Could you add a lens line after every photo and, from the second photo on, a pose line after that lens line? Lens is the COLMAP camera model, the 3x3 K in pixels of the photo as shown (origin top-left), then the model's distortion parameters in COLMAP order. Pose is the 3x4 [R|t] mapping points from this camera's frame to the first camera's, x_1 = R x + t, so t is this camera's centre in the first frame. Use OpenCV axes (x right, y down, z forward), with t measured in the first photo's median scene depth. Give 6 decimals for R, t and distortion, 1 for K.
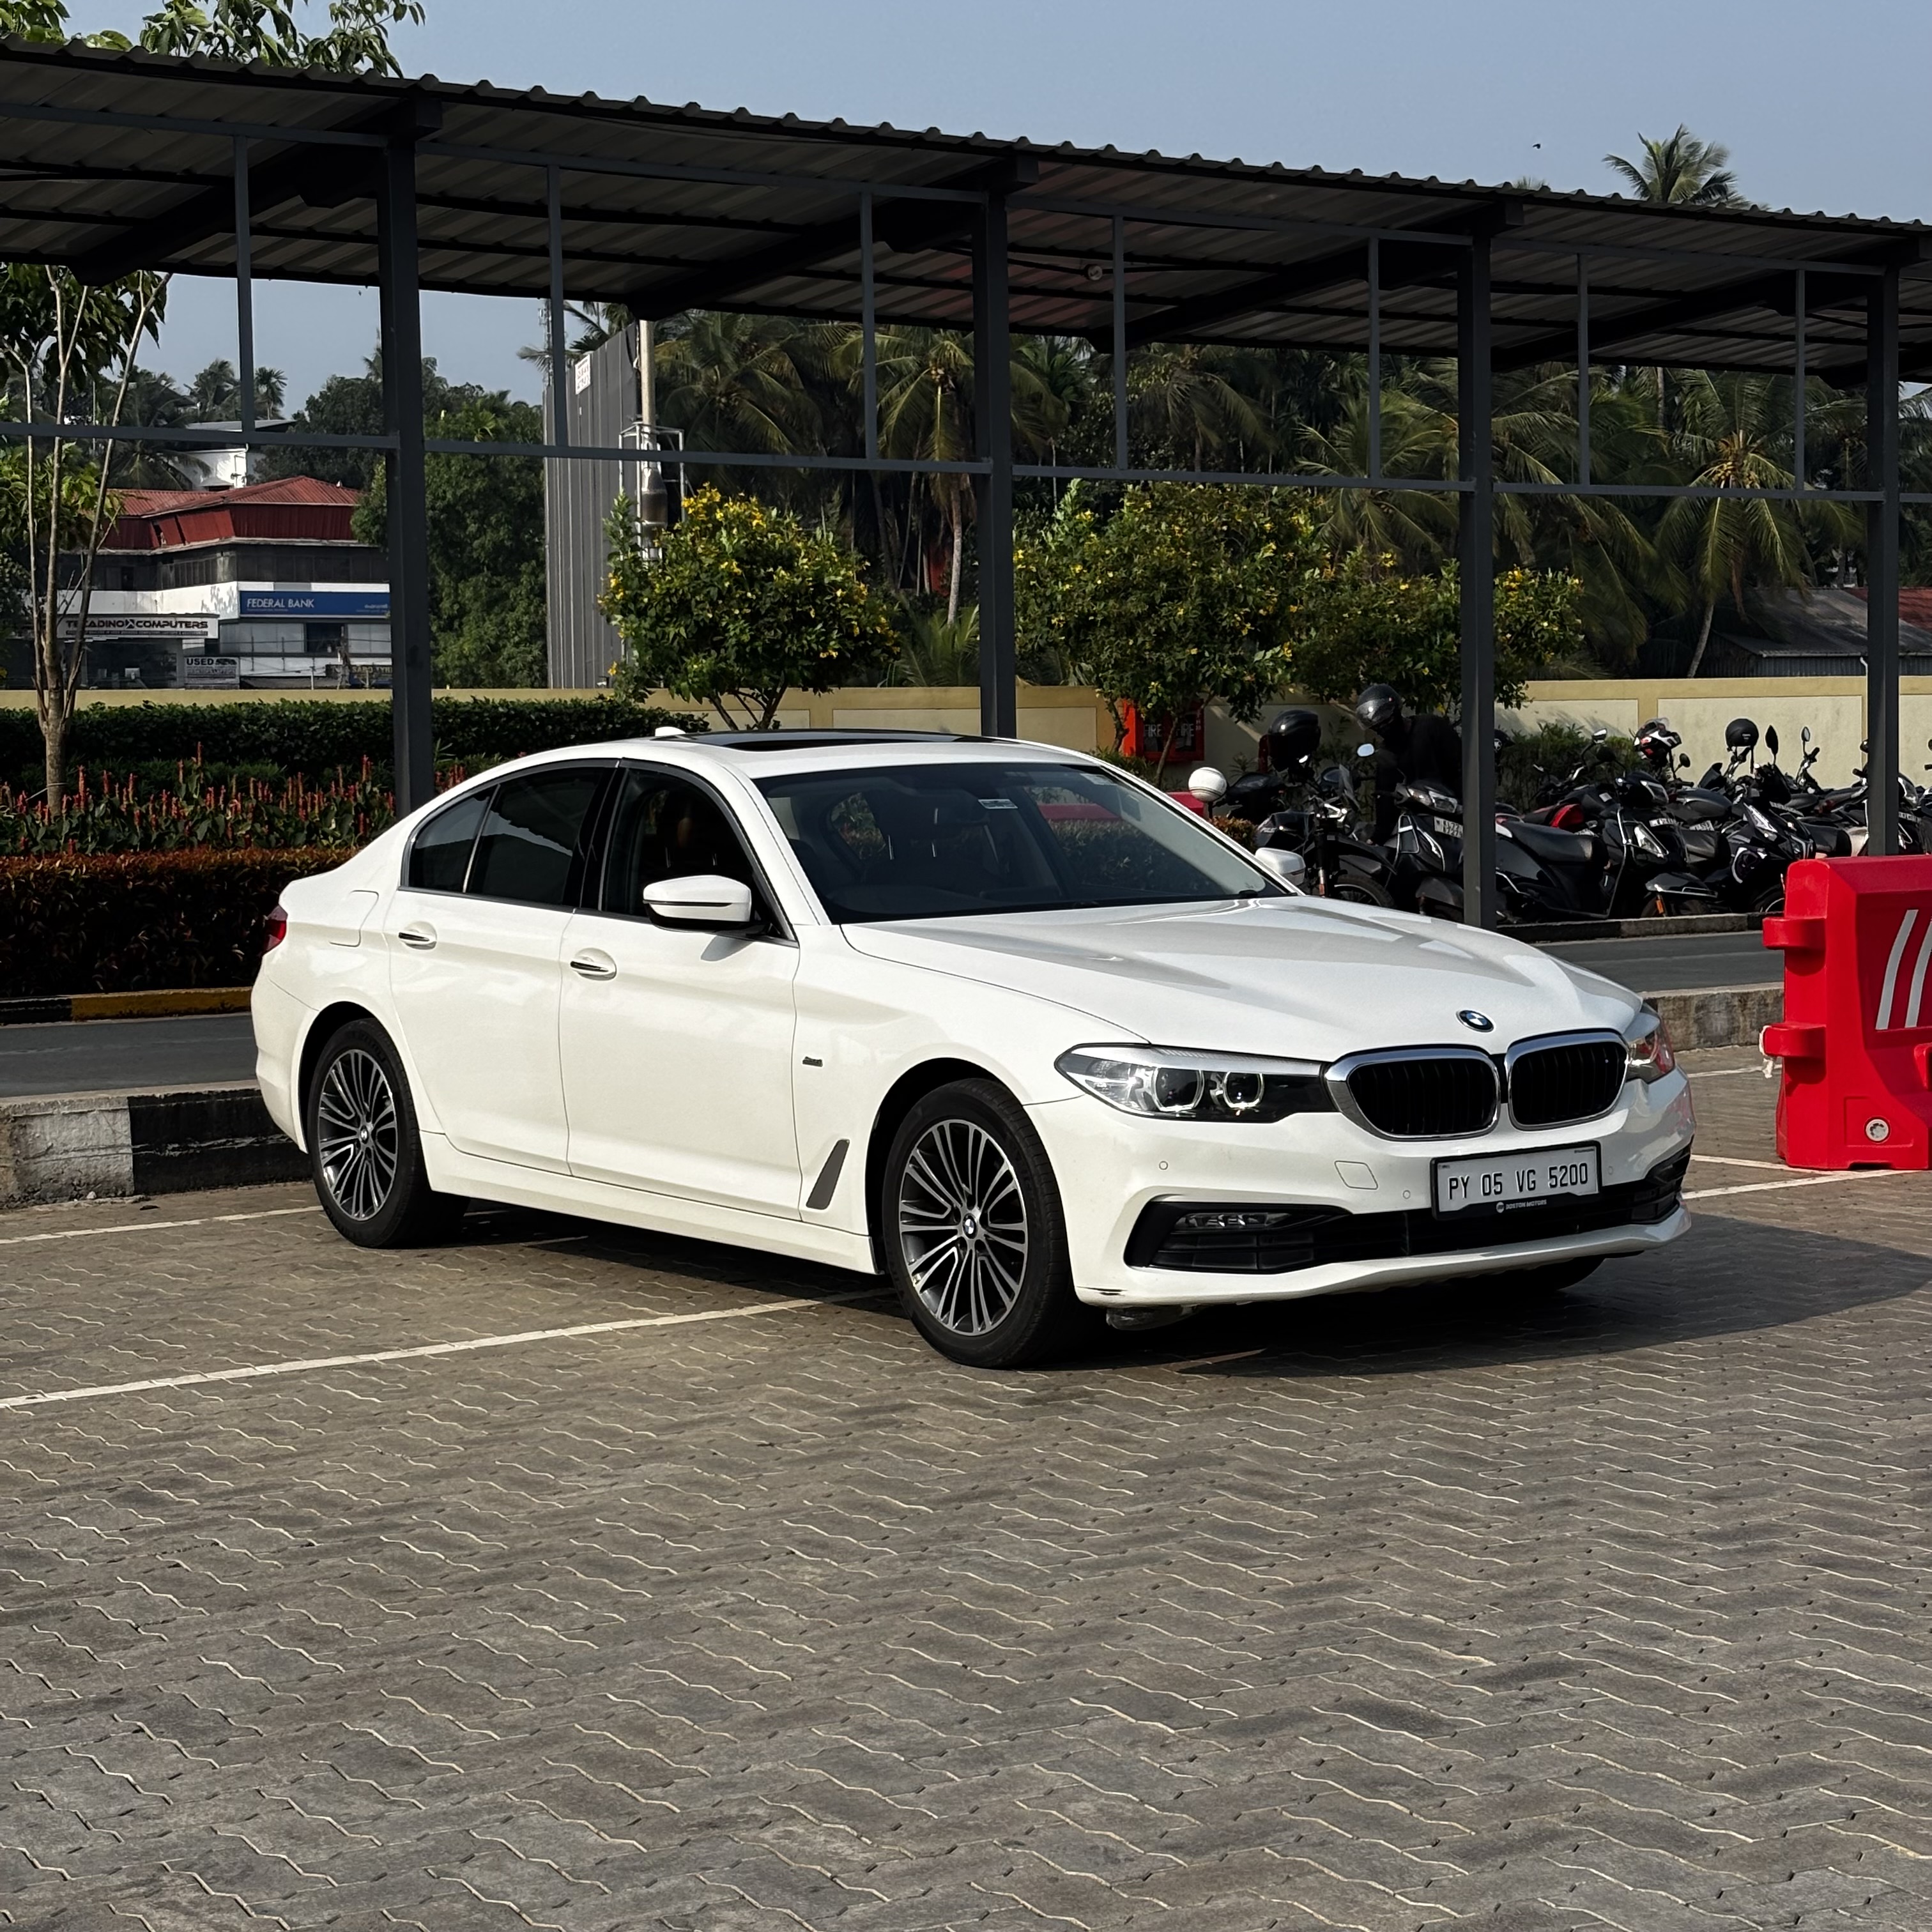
lens RADIAL K [[4084.7, 0, 967.4], [0, 4084.7, 969.6], [0, 0, 1]] dist [0.137667, 0.000000]
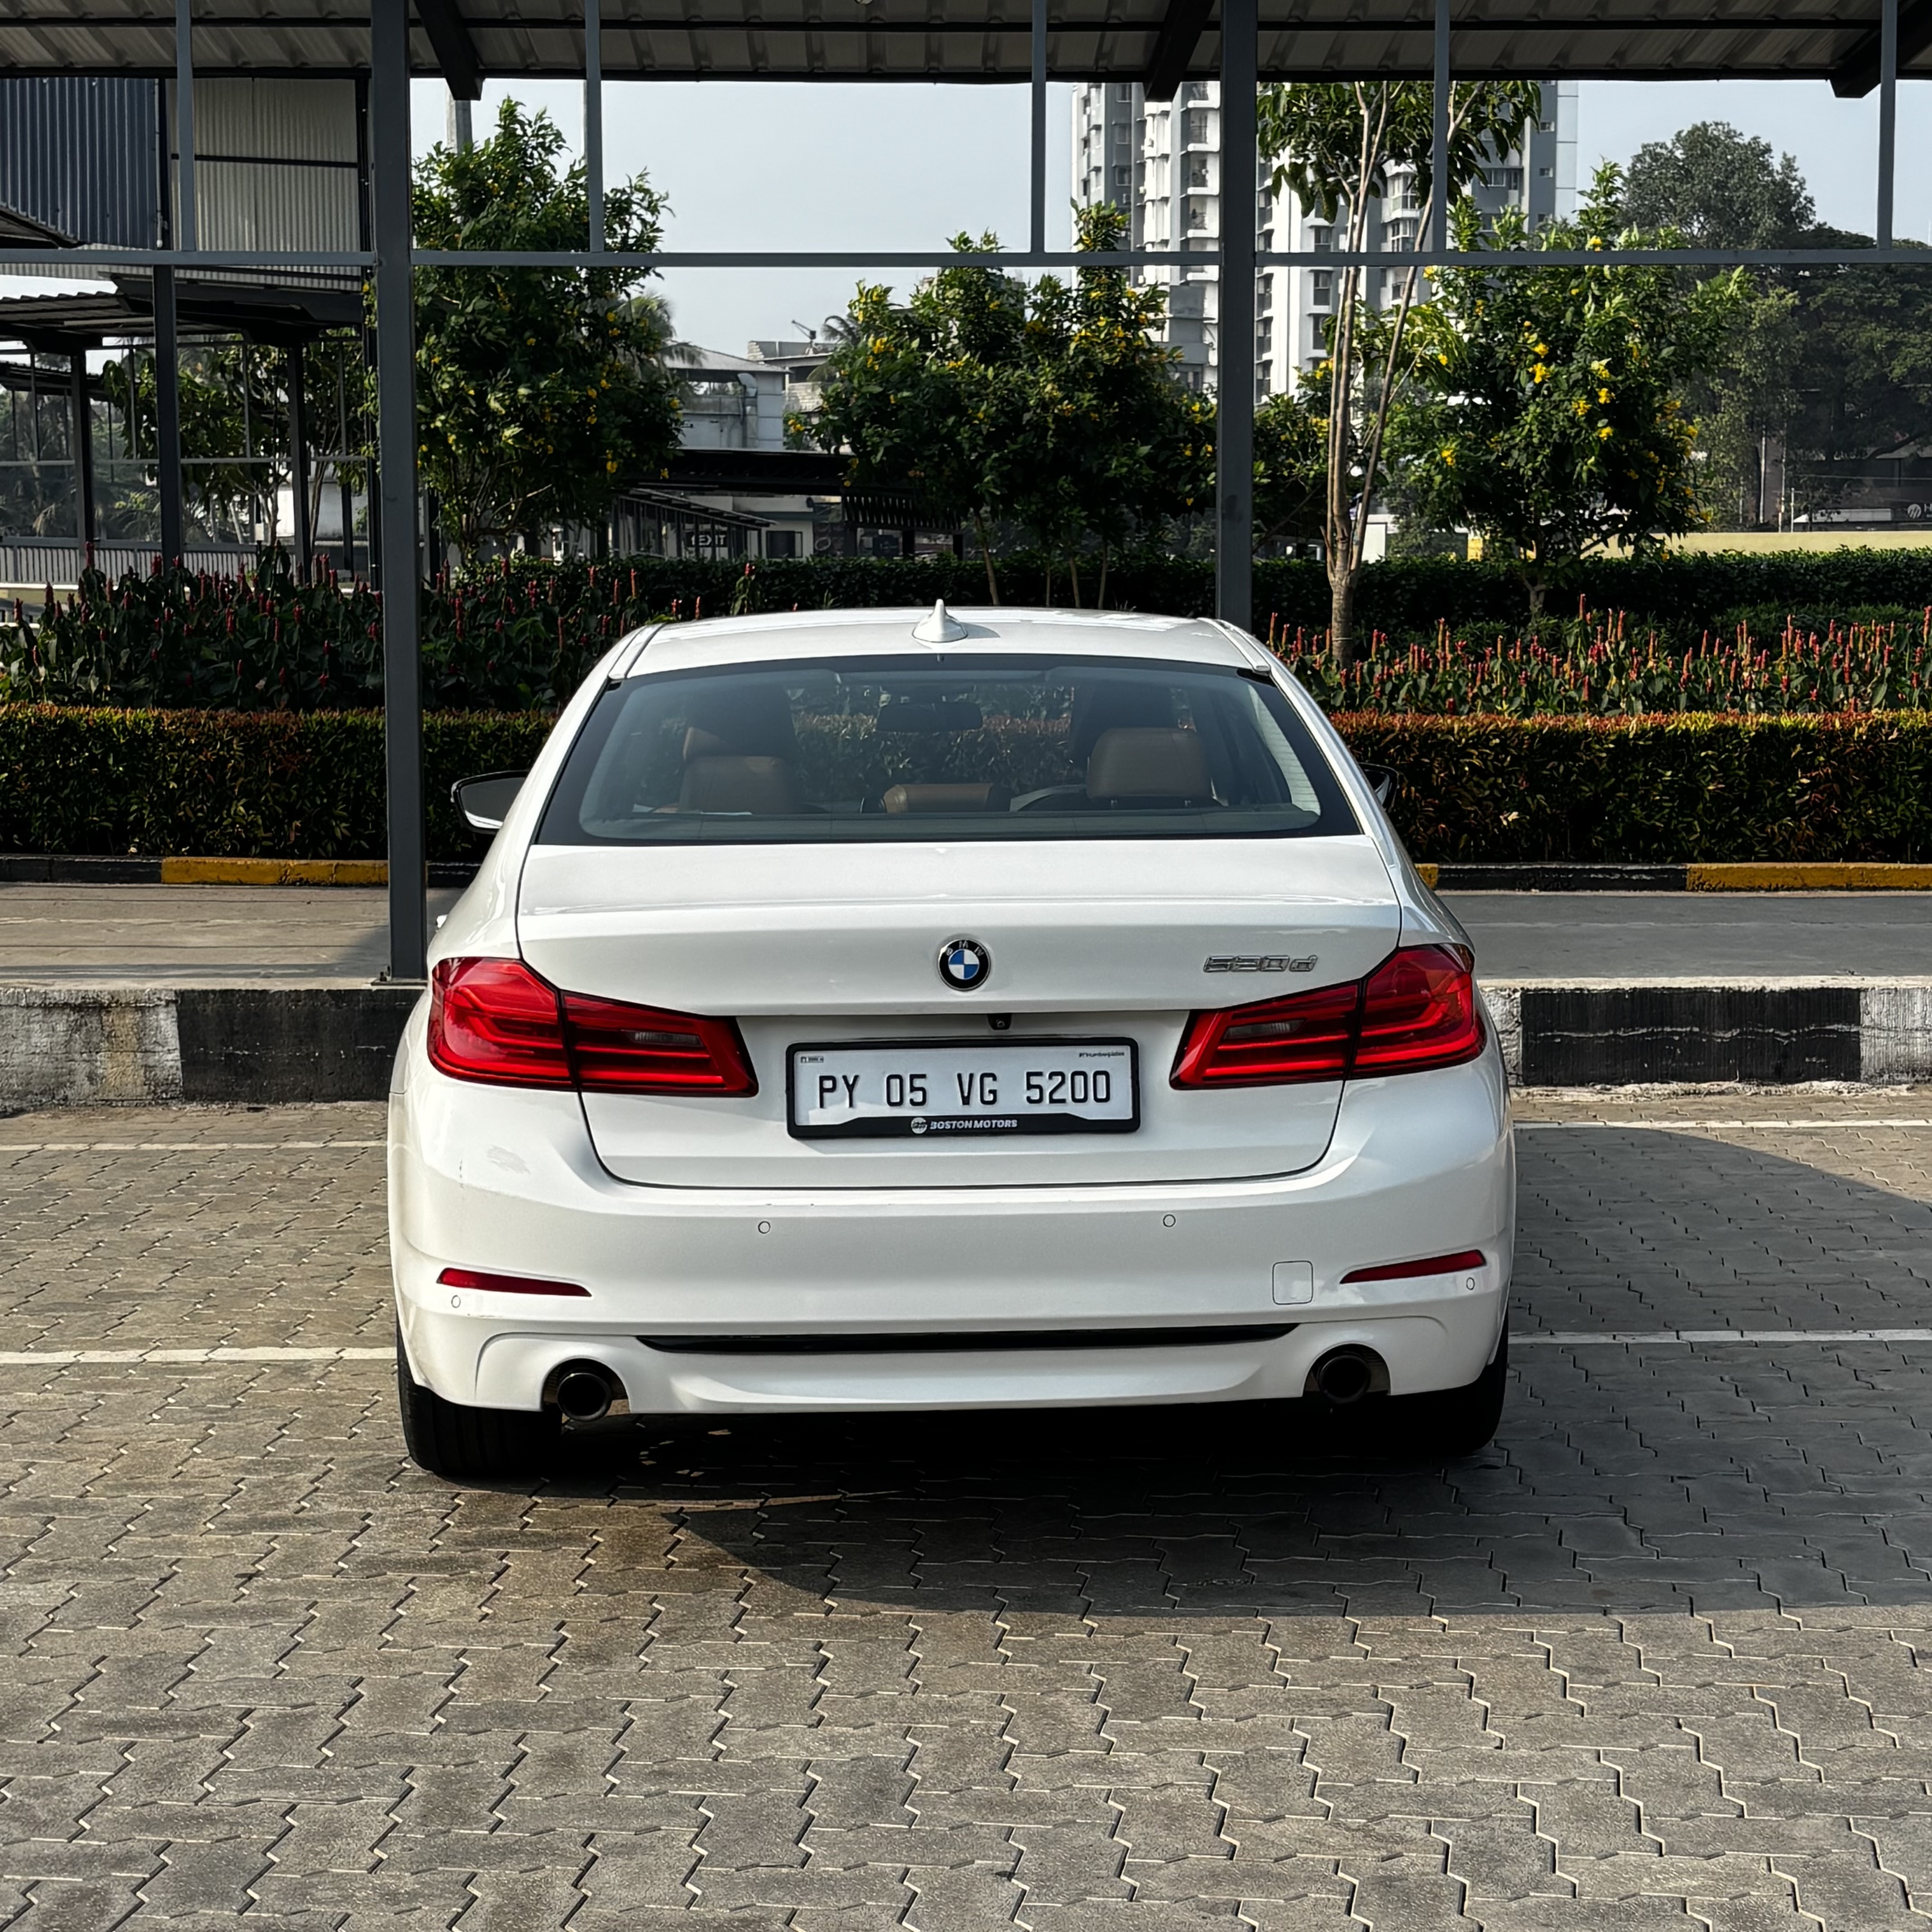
lens RADIAL K [[3647.4, 0, 975.7], [0, 3647.4, 963.3], [0, 0, 1]] dist [0.121195, 0.000000]
pose [[0.807131, 0.069825, -0.586229, 0.147099], [-0.039538, 0.997145, 0.064333, -0.014343], [0.589048, -0.028747, 0.807587, 0.175506]]
